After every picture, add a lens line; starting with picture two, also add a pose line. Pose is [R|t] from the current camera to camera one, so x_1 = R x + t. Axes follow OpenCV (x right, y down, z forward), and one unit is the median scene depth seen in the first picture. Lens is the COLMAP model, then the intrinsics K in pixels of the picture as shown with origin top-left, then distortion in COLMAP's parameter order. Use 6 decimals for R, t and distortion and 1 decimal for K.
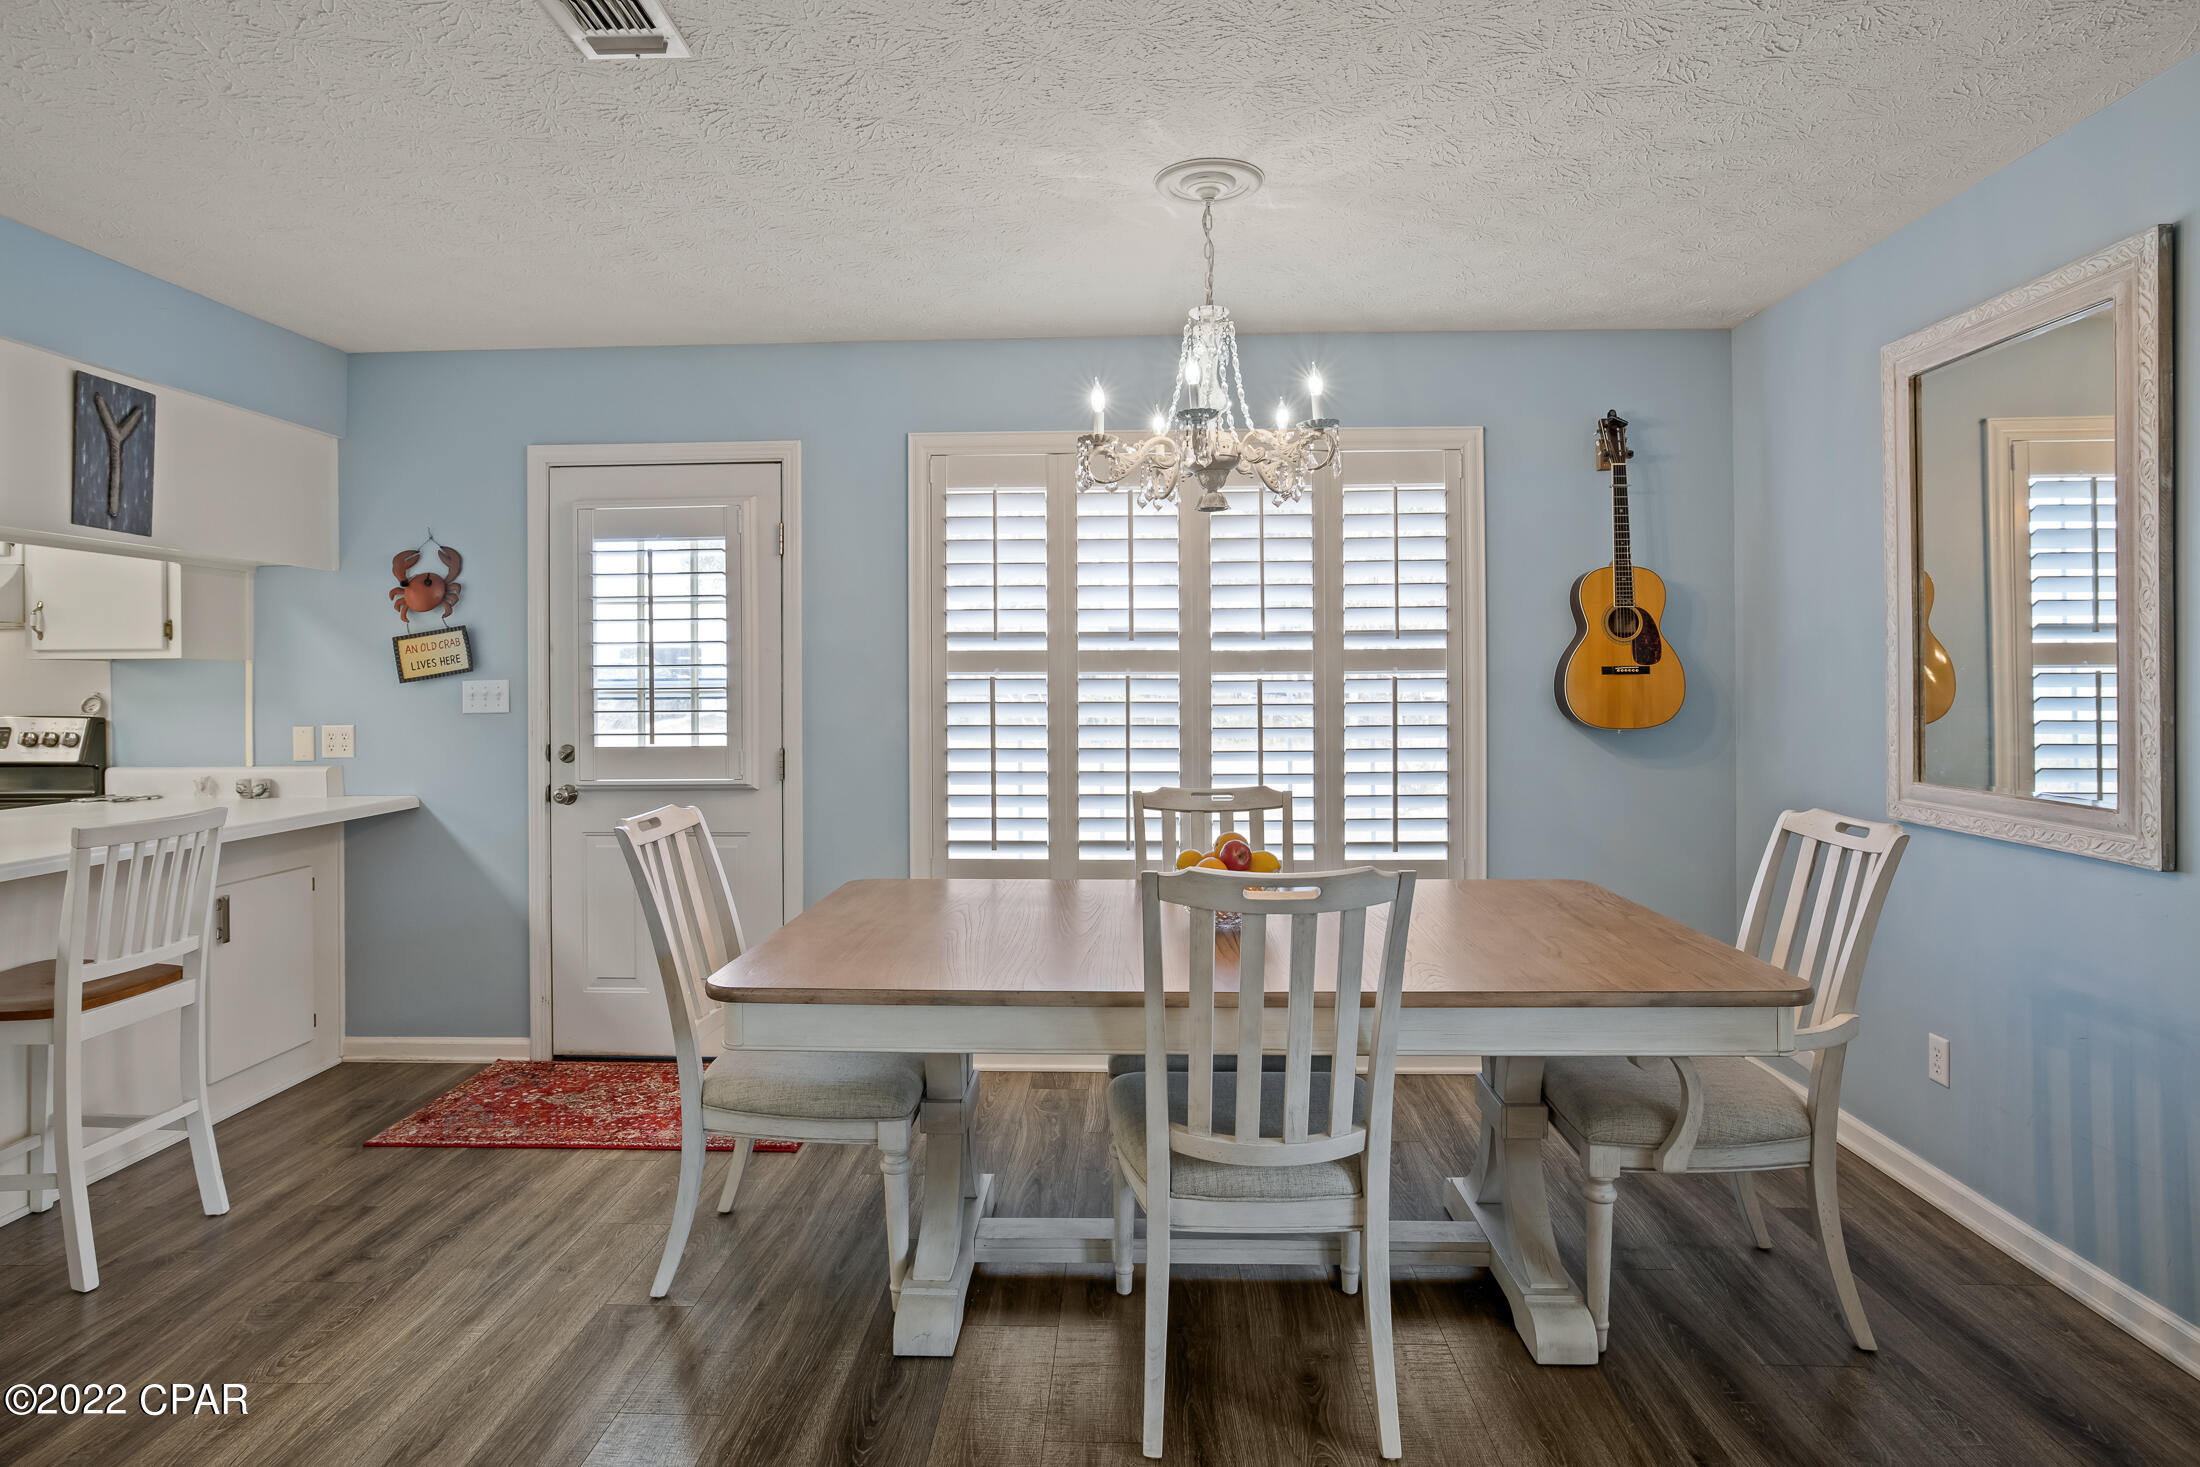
lens RADIAL K [[1175.2, 0, 1091.6], [0, 1175.2, 678.4], [0, 0, 1]] dist [-0.031982, 0.022036]
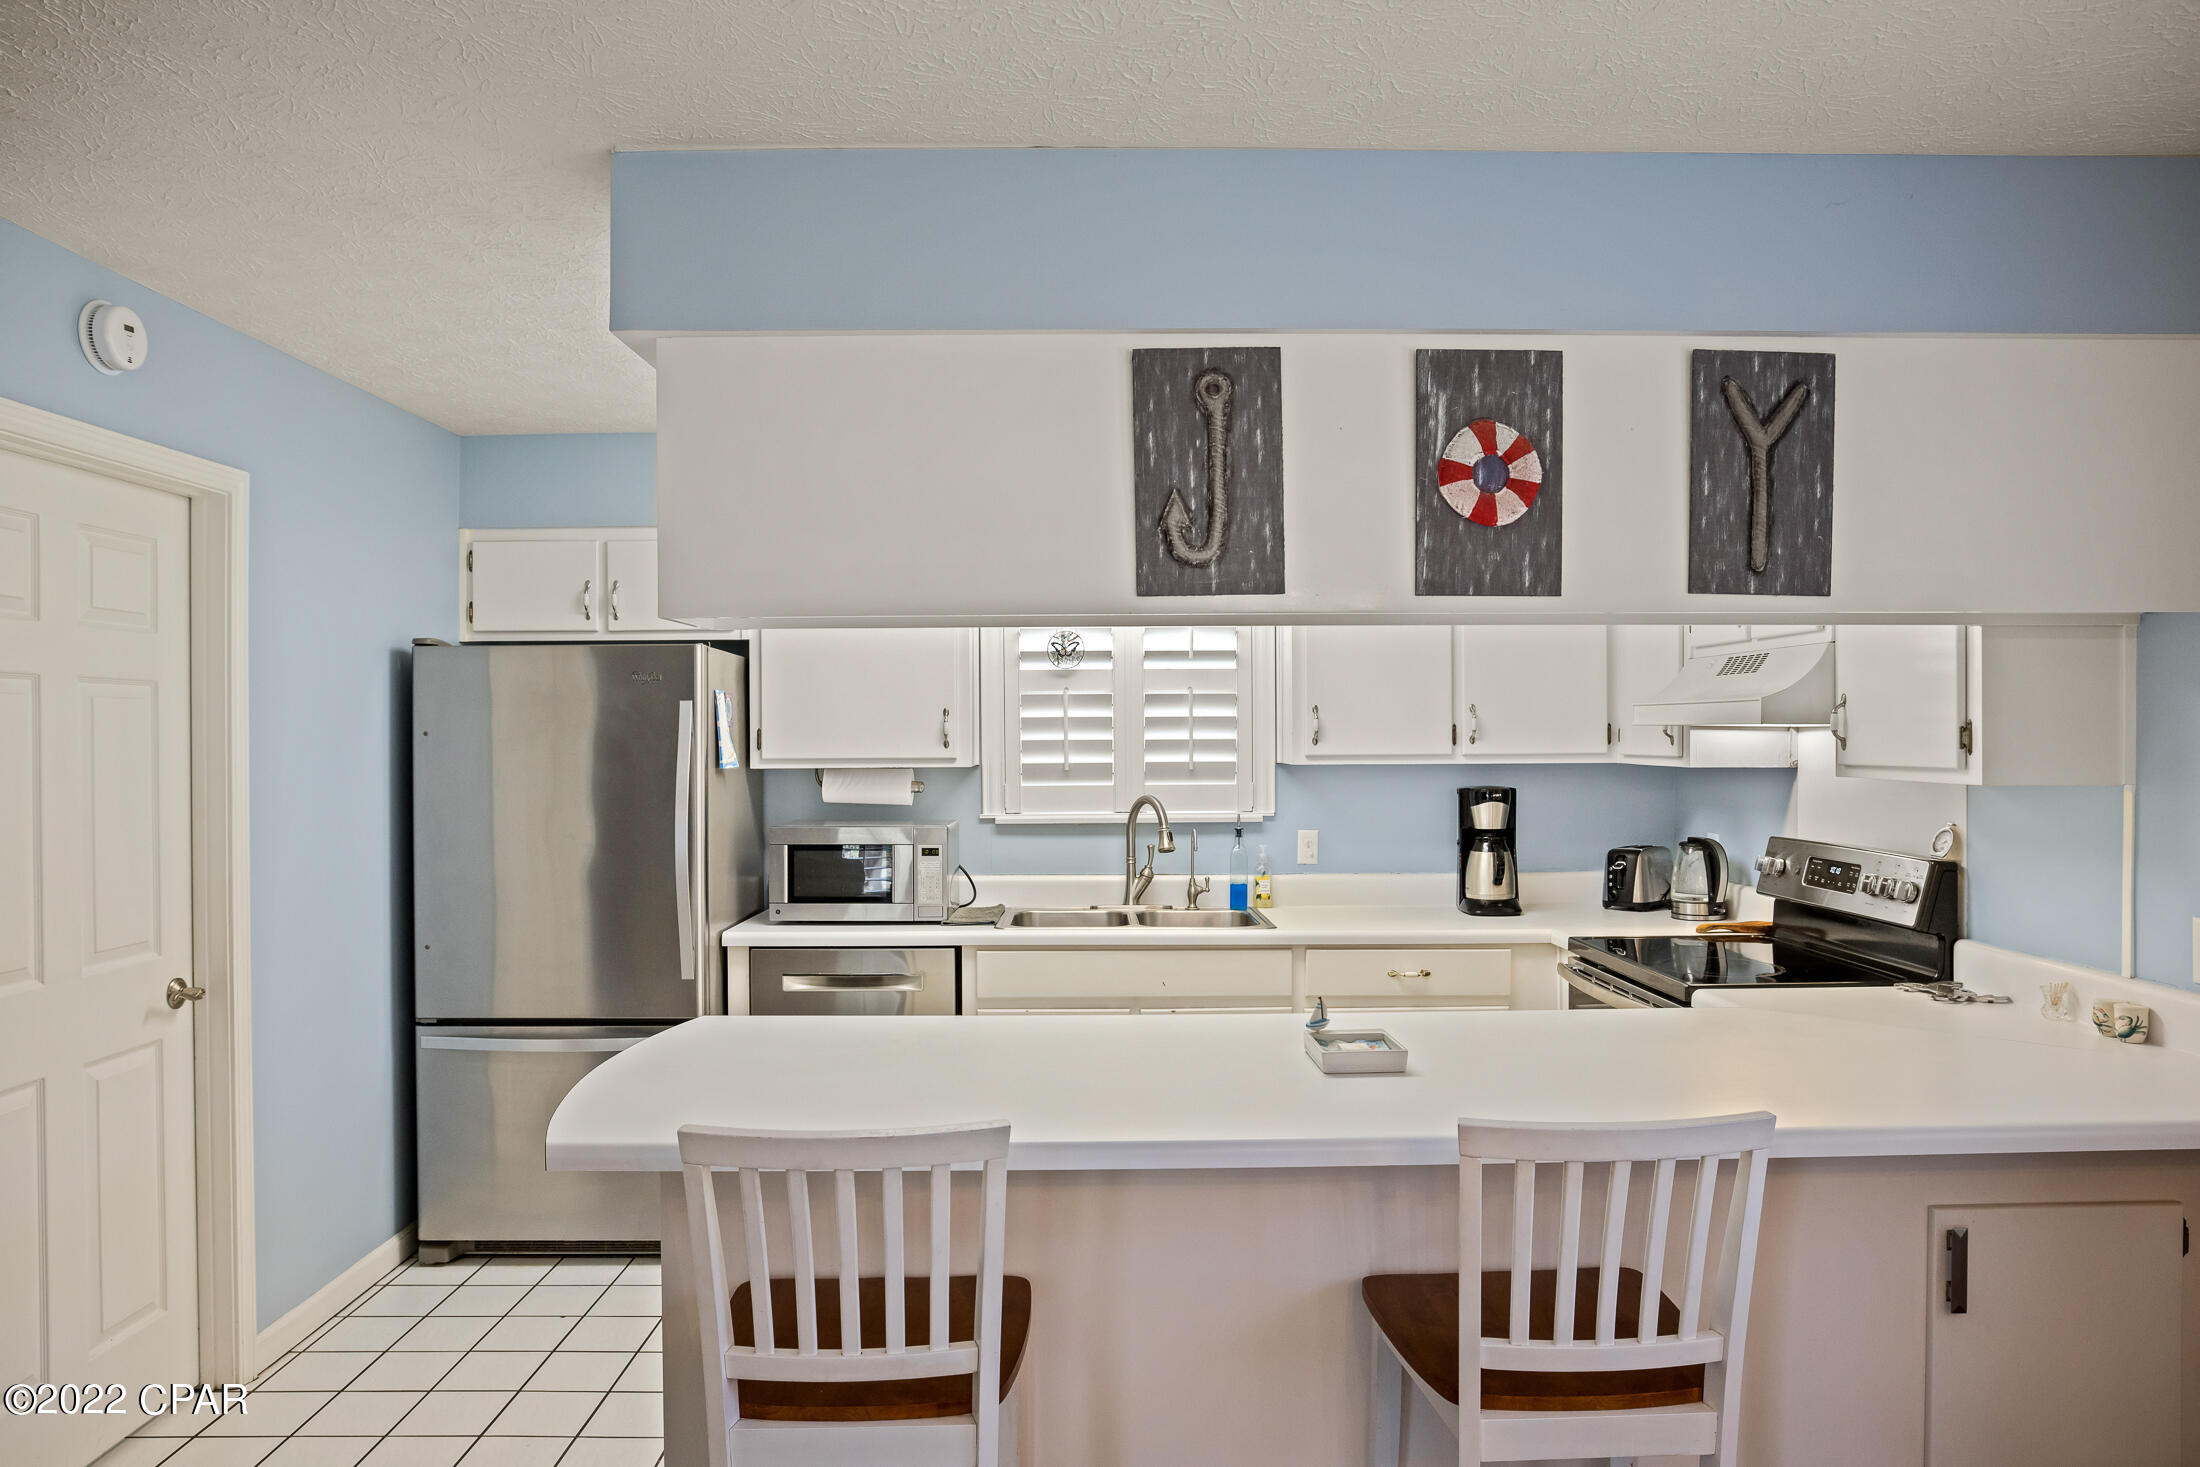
lens RADIAL K [[1401.1, 0, 1101.5], [0, 1401.1, 739.8], [0, 0, 1]] dist [-0.059218, 0.027218]
pose [[0.054191, 0.013620, -0.998438, -0.106751], [0.005220, 0.999889, 0.013924, -0.050656], [0.998517, -0.005967, 0.054114, 0.496147]]
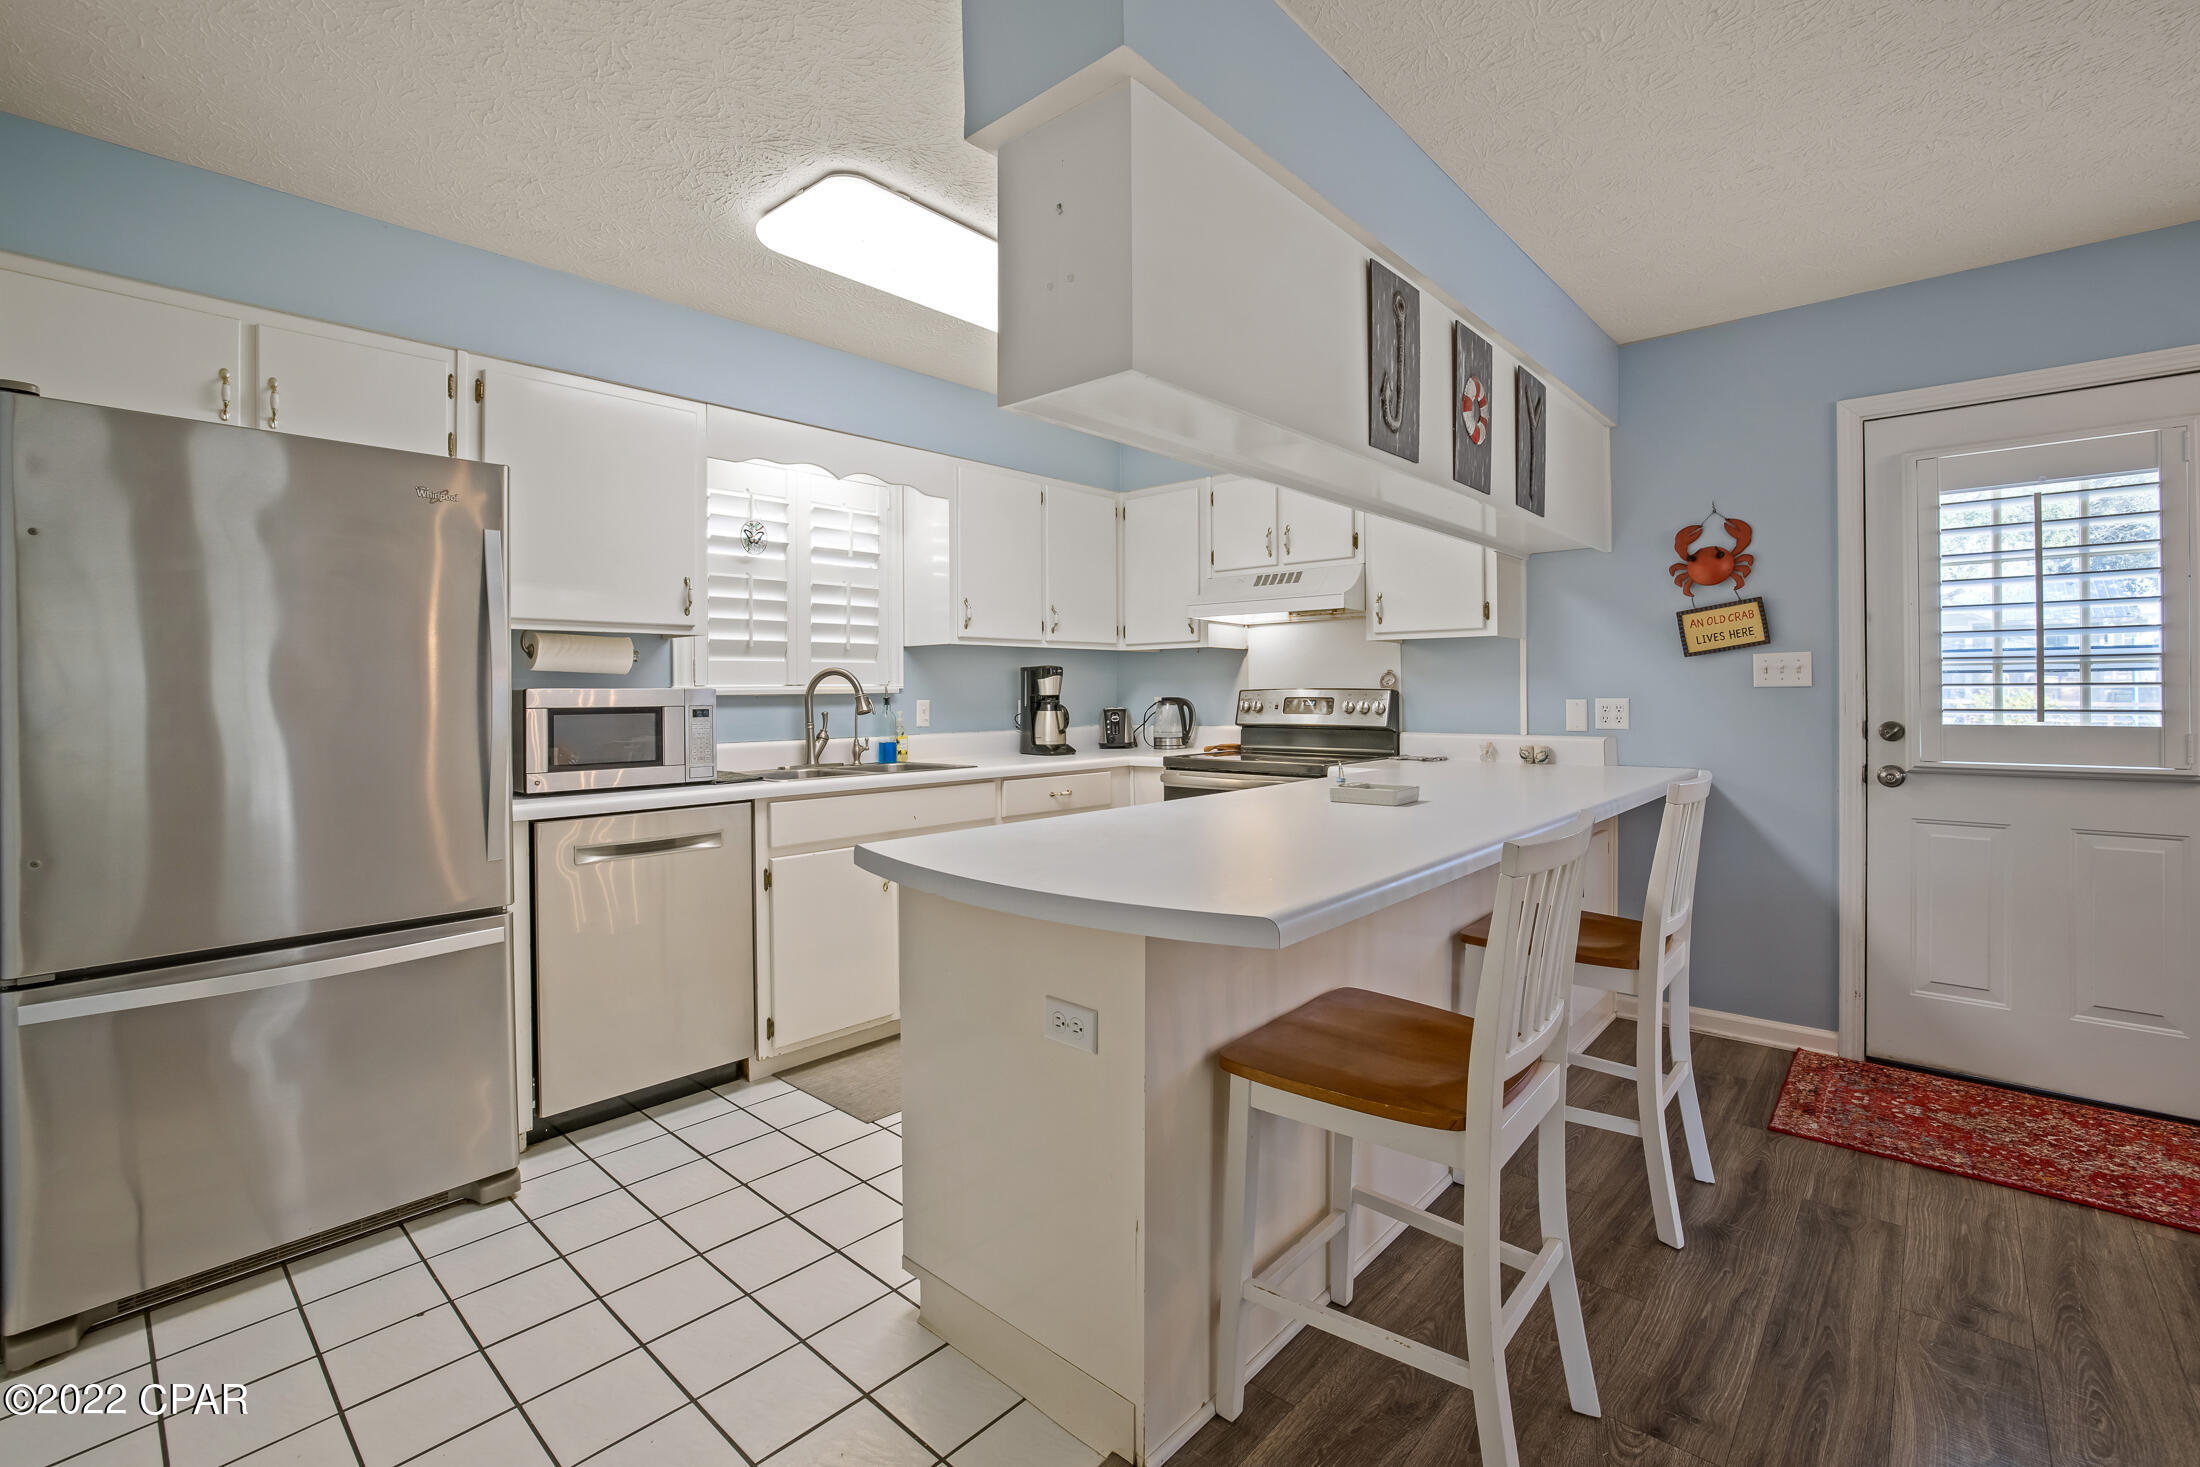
lens RADIAL K [[961.8, 0, 1109.7], [0, 961.8, 692.3], [0, 0, 1]] dist [-0.051691, 0.018105]
pose [[0.772277, 0.004444, -0.635270, -0.469070], [0.001141, 0.999964, 0.008382, 0.027974], [0.635285, -0.007198, 0.772244, 0.048359]]
